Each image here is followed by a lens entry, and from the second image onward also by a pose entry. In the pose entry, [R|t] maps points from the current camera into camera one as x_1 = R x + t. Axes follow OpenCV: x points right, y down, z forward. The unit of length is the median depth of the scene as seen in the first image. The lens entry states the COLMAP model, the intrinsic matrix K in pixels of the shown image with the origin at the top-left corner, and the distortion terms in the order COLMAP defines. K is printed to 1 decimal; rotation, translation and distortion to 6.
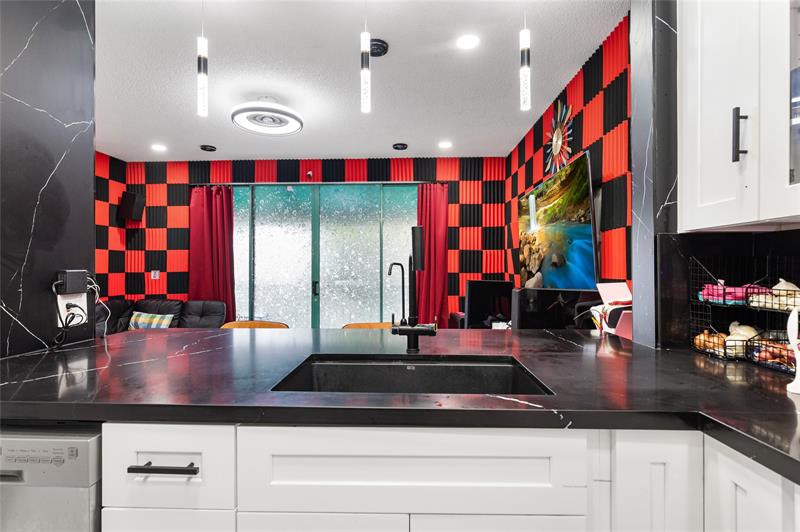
lens RADIAL K [[410.6, 0, 385.2], [0, 410.6, 267.7], [0, 0, 1]] dist [-0.003314, -0.000468]
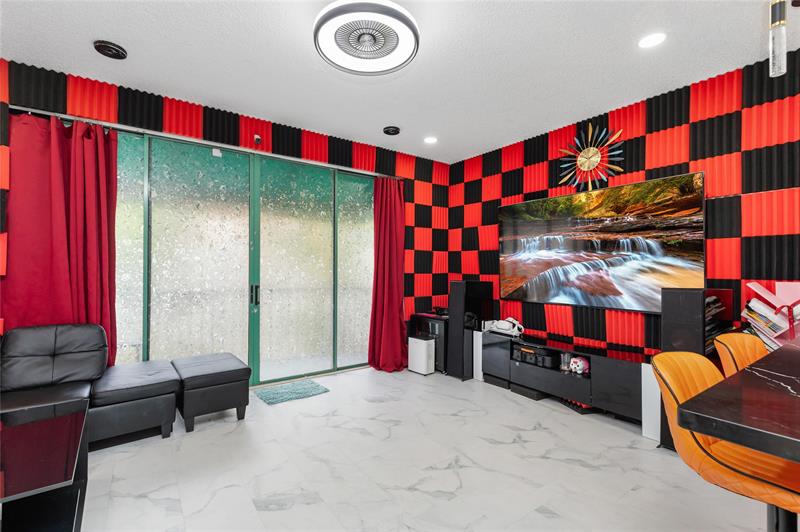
lens RADIAL K [[369.3, 0, 388.9], [0, 369.3, 268.0], [0, 0, 1]] dist [0.006330, -0.000503]
pose [[0.778024, 0.003746, 0.628223, -0.426033], [-0.005616, 0.999984, 0.000992, -0.000598], [-0.628209, -0.004300, 0.778033, 0.349827]]
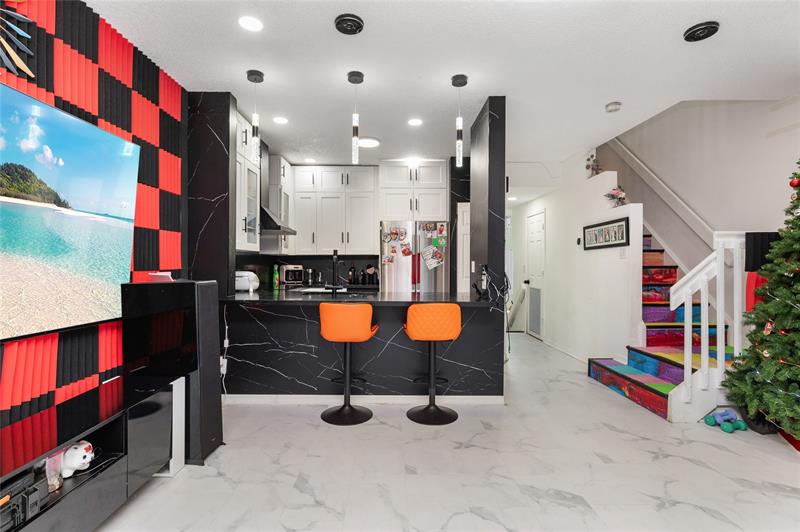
lens RADIAL K [[391.5, 0, 396.0], [0, 391.5, 265.3], [0, 0, 1]] dist [0.003662, 0.001208]
pose [[-0.994547, -0.001731, -0.104274, -0.020701], [-0.001723, 0.999999, -0.000174, 0.004255], [0.104274, 0.000006, -0.994549, 0.968554]]
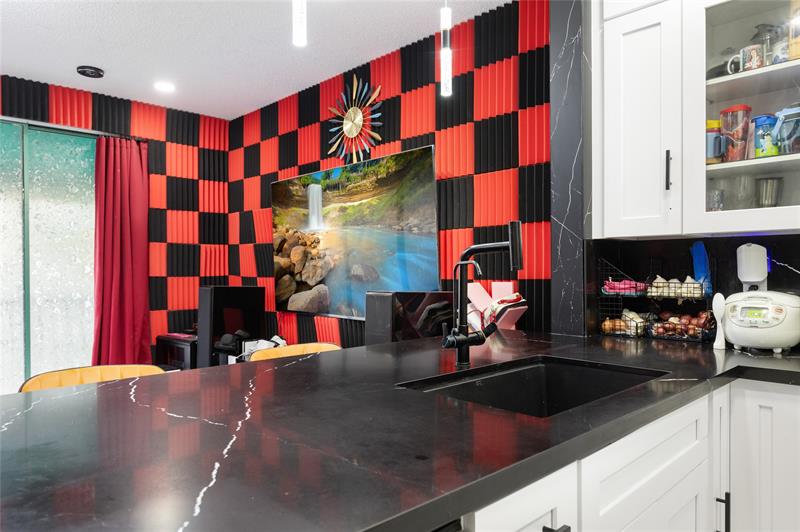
lens RADIAL K [[559.6, 0, 391.7], [0, 559.6, 273.9], [0, 0, 1]] dist [0.007492, 0.006056]
pose [[0.678411, -0.010756, 0.734604, -0.253968], [0.003773, 0.999931, 0.011156, -0.000607], [-0.734673, -0.004796, 0.678404, 0.089549]]
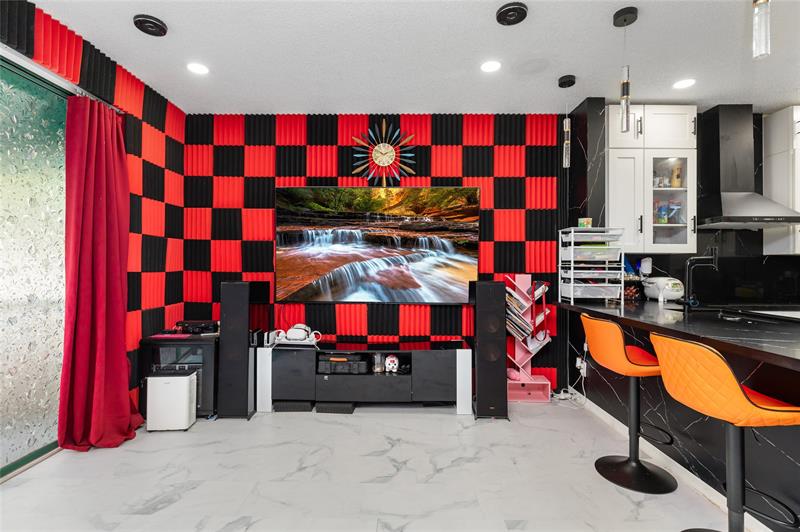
lens RADIAL K [[391.2, 0, 396.6], [0, 391.2, 263.8], [0, 0, 1]] dist [0.005081, -0.002015]
pose [[-0.072910, 0.004648, 0.997328, -0.429206], [-0.007238, 0.999960, -0.005189, 0.000824], [-0.997312, -0.007597, -0.072874, 0.667183]]
